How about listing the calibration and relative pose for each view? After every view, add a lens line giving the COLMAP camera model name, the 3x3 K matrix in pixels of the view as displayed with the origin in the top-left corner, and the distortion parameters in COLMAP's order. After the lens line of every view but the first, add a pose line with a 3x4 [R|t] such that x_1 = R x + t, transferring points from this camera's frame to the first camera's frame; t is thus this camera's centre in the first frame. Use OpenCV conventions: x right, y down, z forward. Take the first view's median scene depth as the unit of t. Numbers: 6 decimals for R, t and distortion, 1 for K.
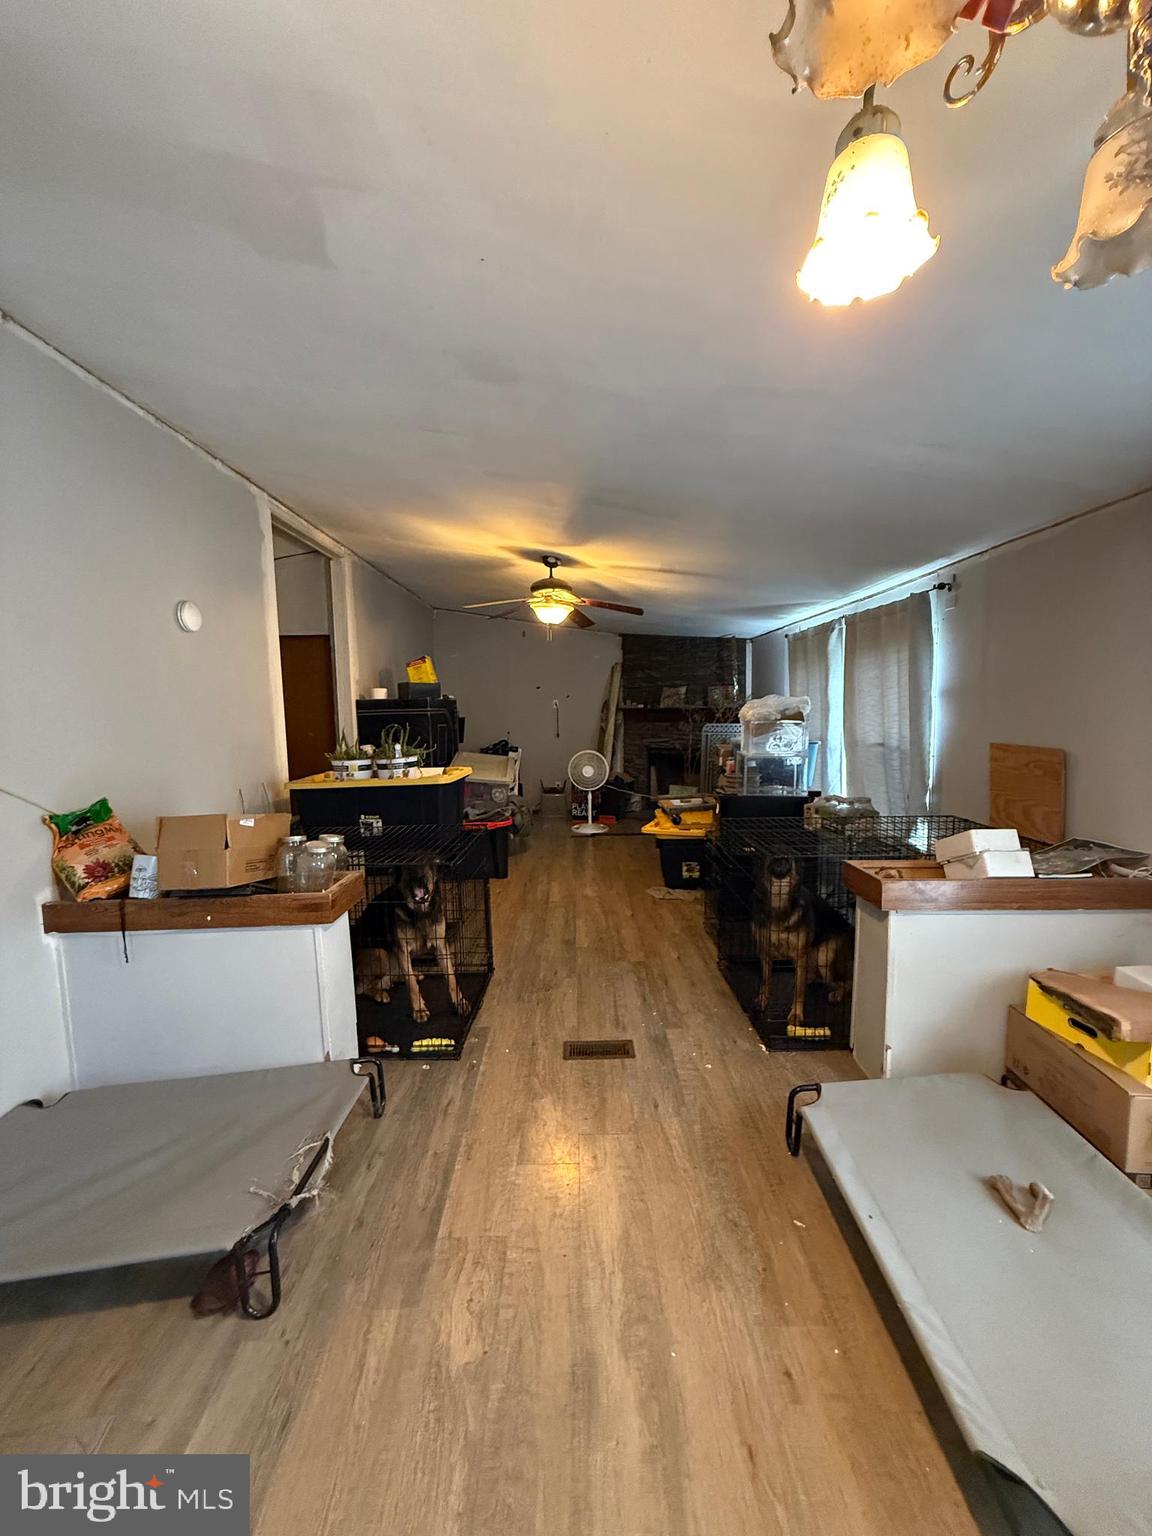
lens RADIAL K [[611.6, 0, 576.3], [0, 611.6, 765.1], [0, 0, 1]] dist [-0.006182, -0.000285]
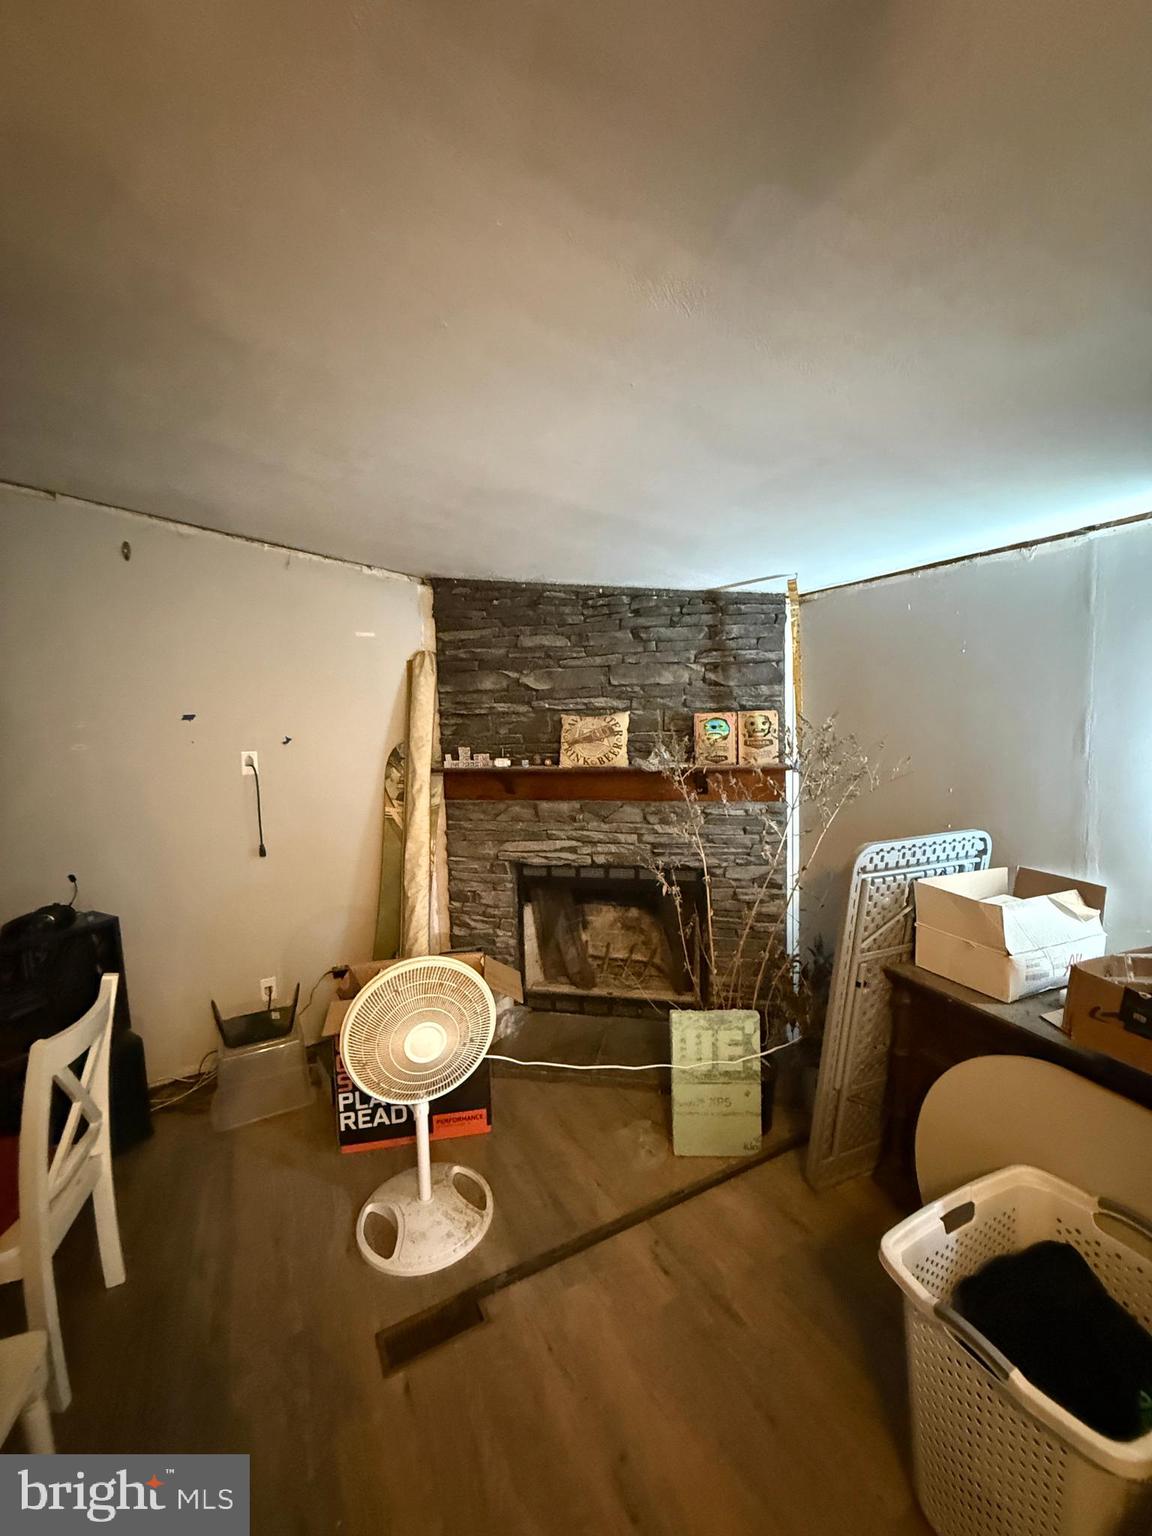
lens RADIAL K [[611.6, 0, 576.3], [0, 611.6, 765.1], [0, 0, 1]] dist [-0.006182, -0.000285]
pose [[0.879518, -0.047799, 0.473459, -0.037008], [0.059802, 0.998157, -0.010320, -0.088846], [-0.472094, 0.037391, 0.880755, 0.640380]]
